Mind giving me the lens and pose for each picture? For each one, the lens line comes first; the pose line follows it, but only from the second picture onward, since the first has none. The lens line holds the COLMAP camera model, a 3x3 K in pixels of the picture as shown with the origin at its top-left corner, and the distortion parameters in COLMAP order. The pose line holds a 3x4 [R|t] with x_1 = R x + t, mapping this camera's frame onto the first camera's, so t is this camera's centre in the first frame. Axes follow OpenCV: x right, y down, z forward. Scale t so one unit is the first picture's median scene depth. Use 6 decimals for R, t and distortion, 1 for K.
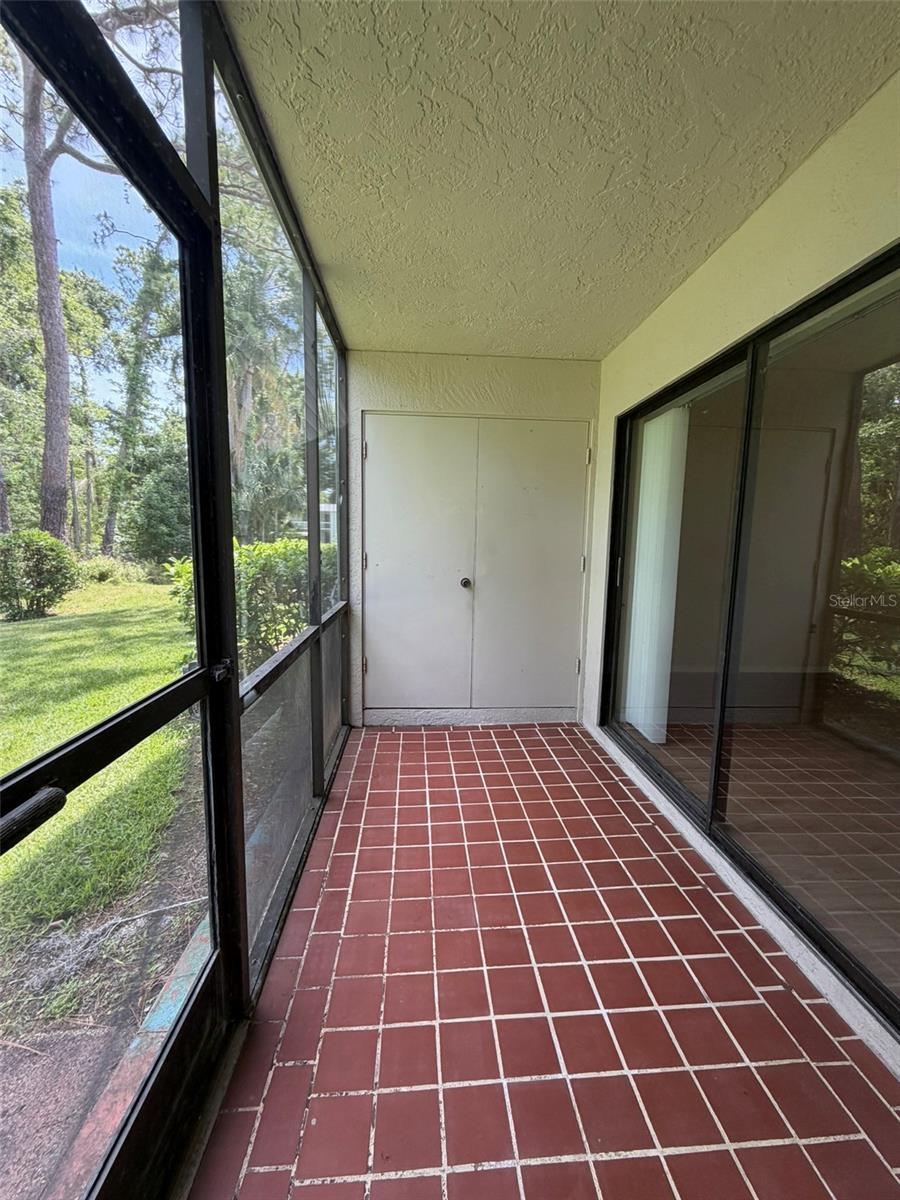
lens RADIAL K [[477.8, 0, 448.1], [0, 477.8, 598.6], [0, 0, 1]] dist [-0.000981, 0.000445]
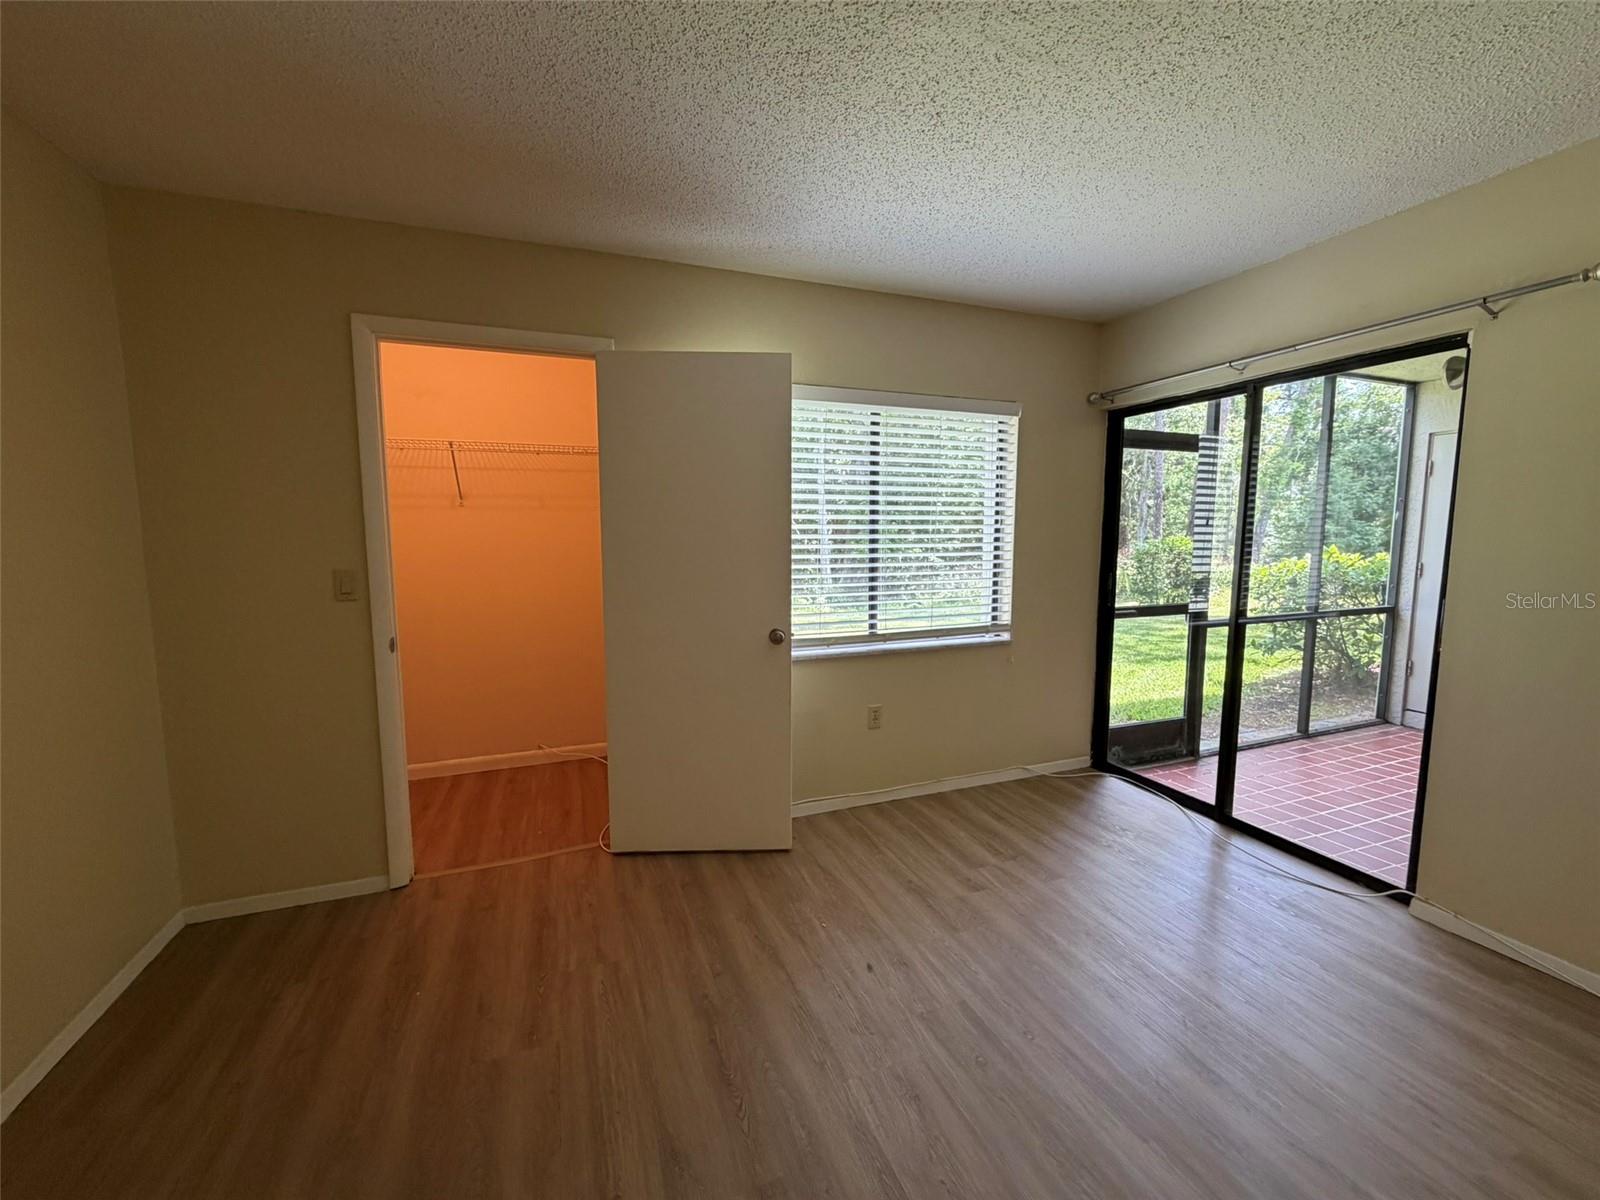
lens RADIAL K [[638.8, 0, 790.8], [0, 638.8, 600.7], [0, 0, 1]] dist [-0.004083, -0.000120]
pose [[0.295662, 0.081511, -0.951809, 0.800762], [-0.105891, 0.993009, 0.052146, 0.067133], [0.949406, 0.085371, 0.302226, -0.796627]]
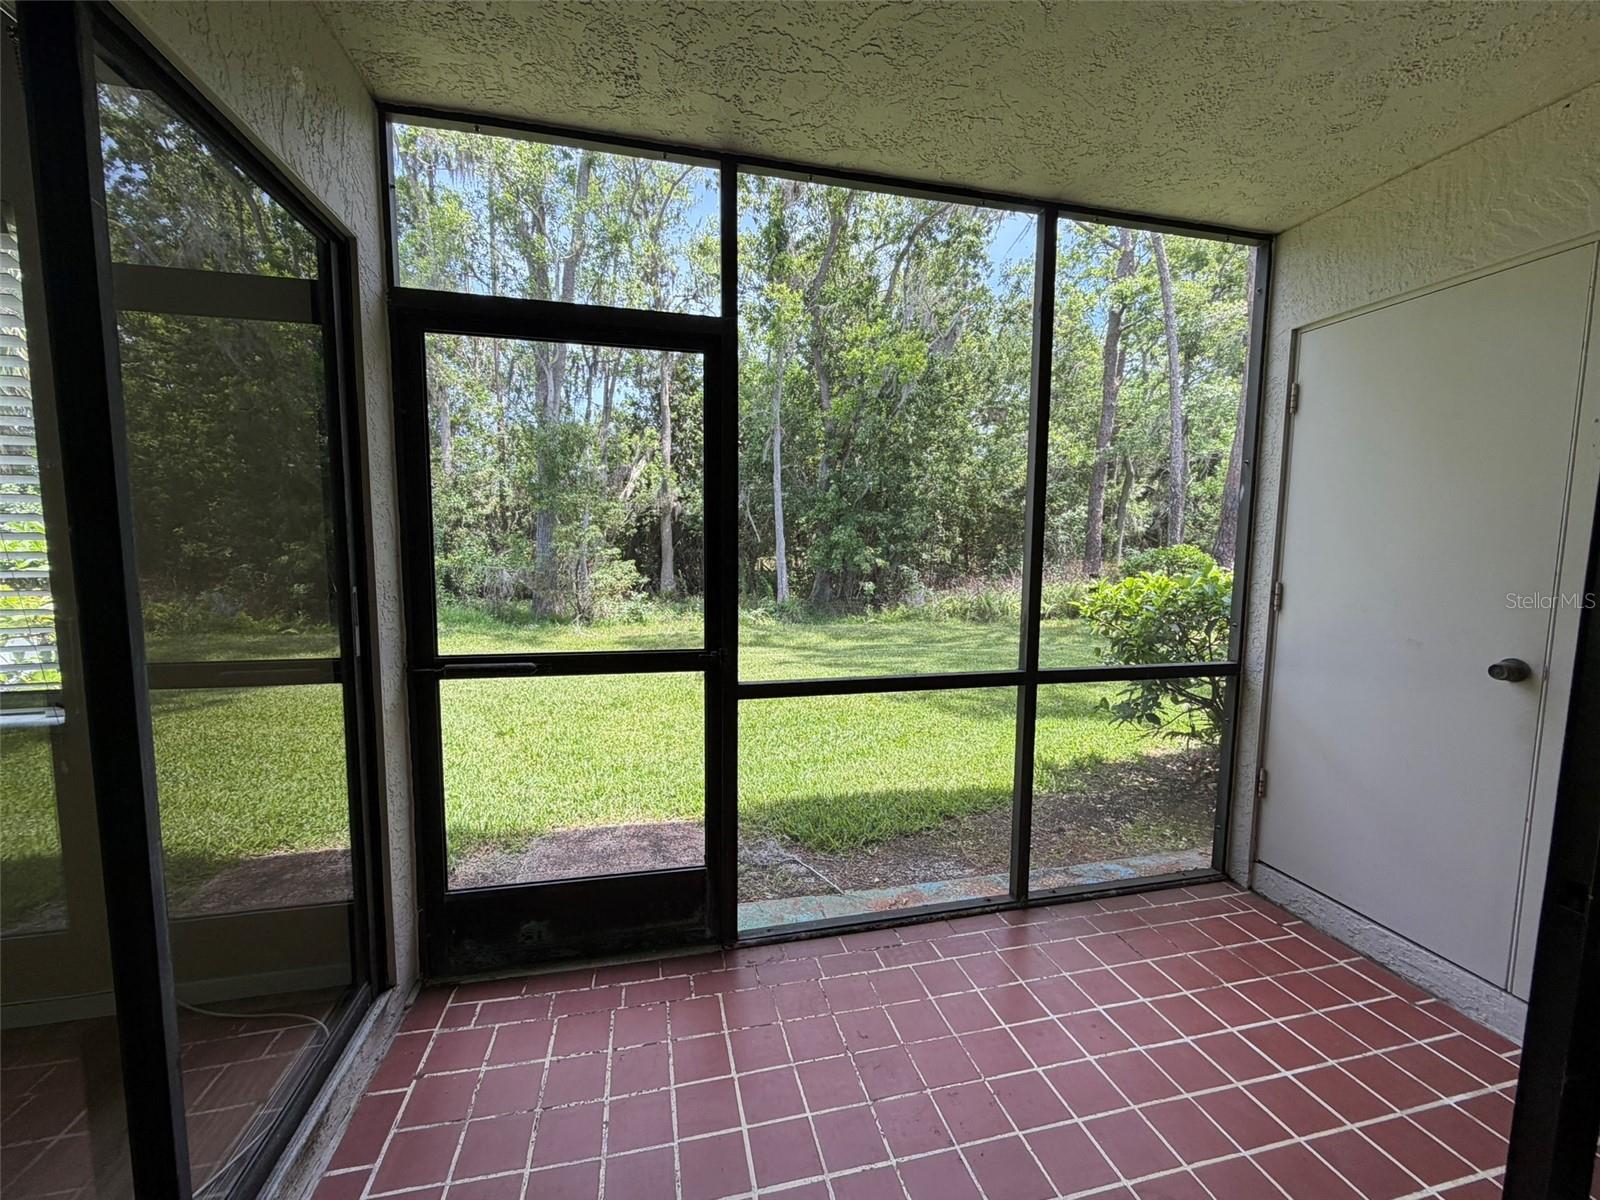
lens RADIAL K [[637.1, 0, 796.8], [0, 637.1, 603.3], [0, 0, 1]] dist [-0.000981, 0.000445]
pose [[0.166227, 0.077864, -0.983009, 0.478087], [-0.125938, 0.990390, 0.057152, -0.045268], [0.978012, 0.114298, 0.174435, 0.333252]]
